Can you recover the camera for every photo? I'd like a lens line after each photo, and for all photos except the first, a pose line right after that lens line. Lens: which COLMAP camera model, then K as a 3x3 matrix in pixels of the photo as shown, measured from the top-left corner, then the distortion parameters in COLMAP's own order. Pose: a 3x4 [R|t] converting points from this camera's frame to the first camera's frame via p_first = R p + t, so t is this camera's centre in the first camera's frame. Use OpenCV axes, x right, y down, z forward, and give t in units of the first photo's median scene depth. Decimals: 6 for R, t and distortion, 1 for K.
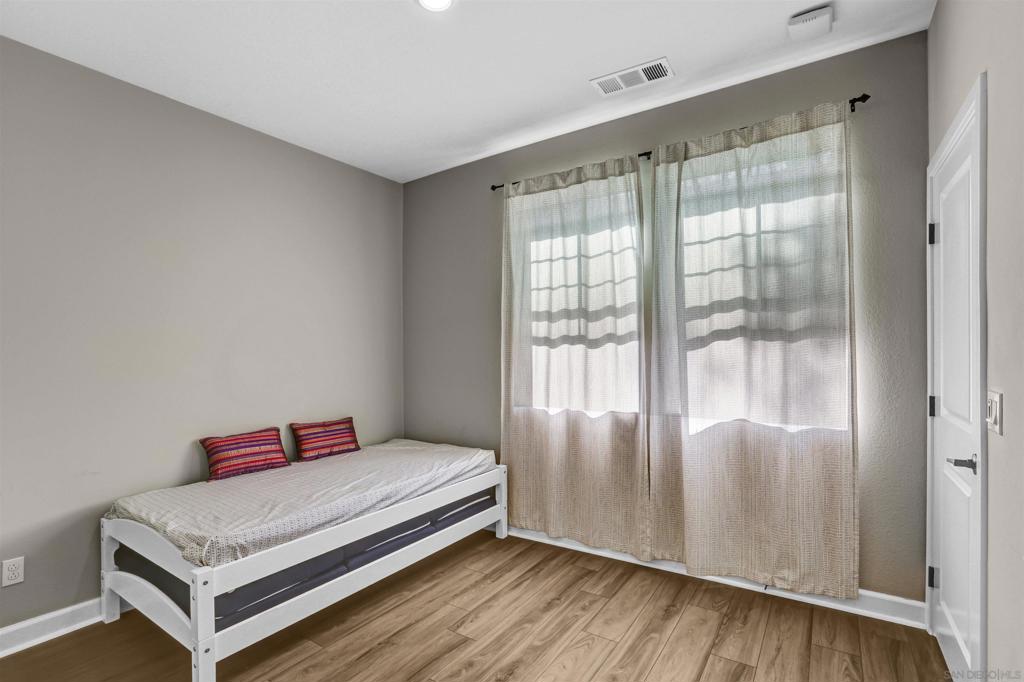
lens RADIAL K [[486.0, 0, 514.4], [0, 486.0, 347.4], [0, 0, 1]] dist [-0.017678, 0.000346]
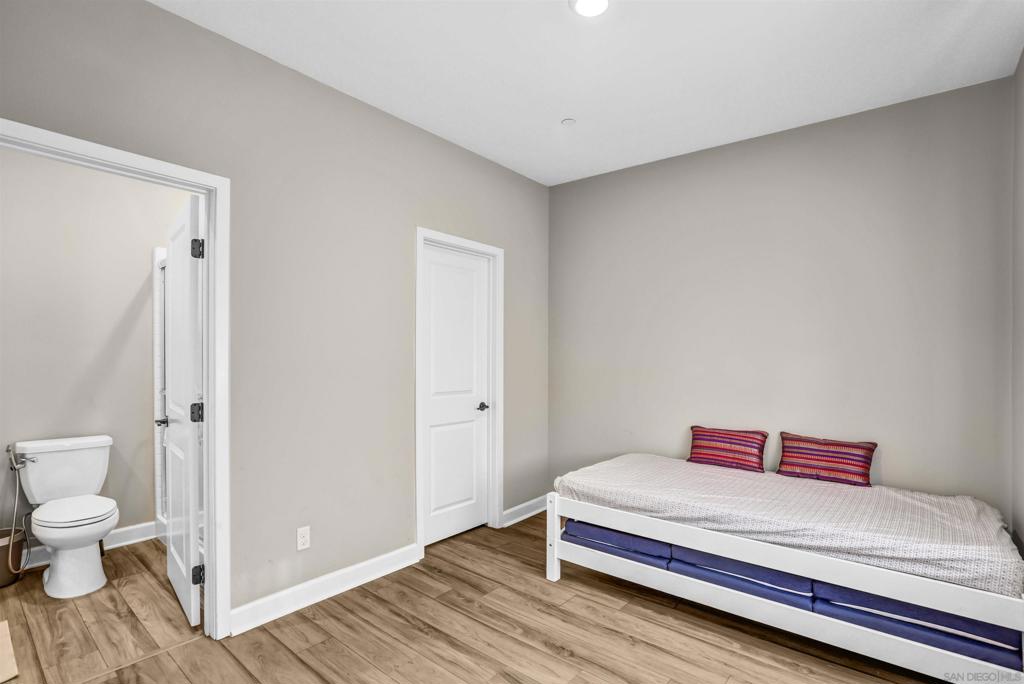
lens RADIAL K [[486.0, 0, 514.4], [0, 486.0, 348.4], [0, 0, 1]] dist [-0.017678, 0.000346]
pose [[-0.086133, -0.001843, -0.996282, 0.609934], [-0.000457, 0.999998, -0.001810, -0.004158], [0.996284, 0.000300, -0.086134, 0.656499]]
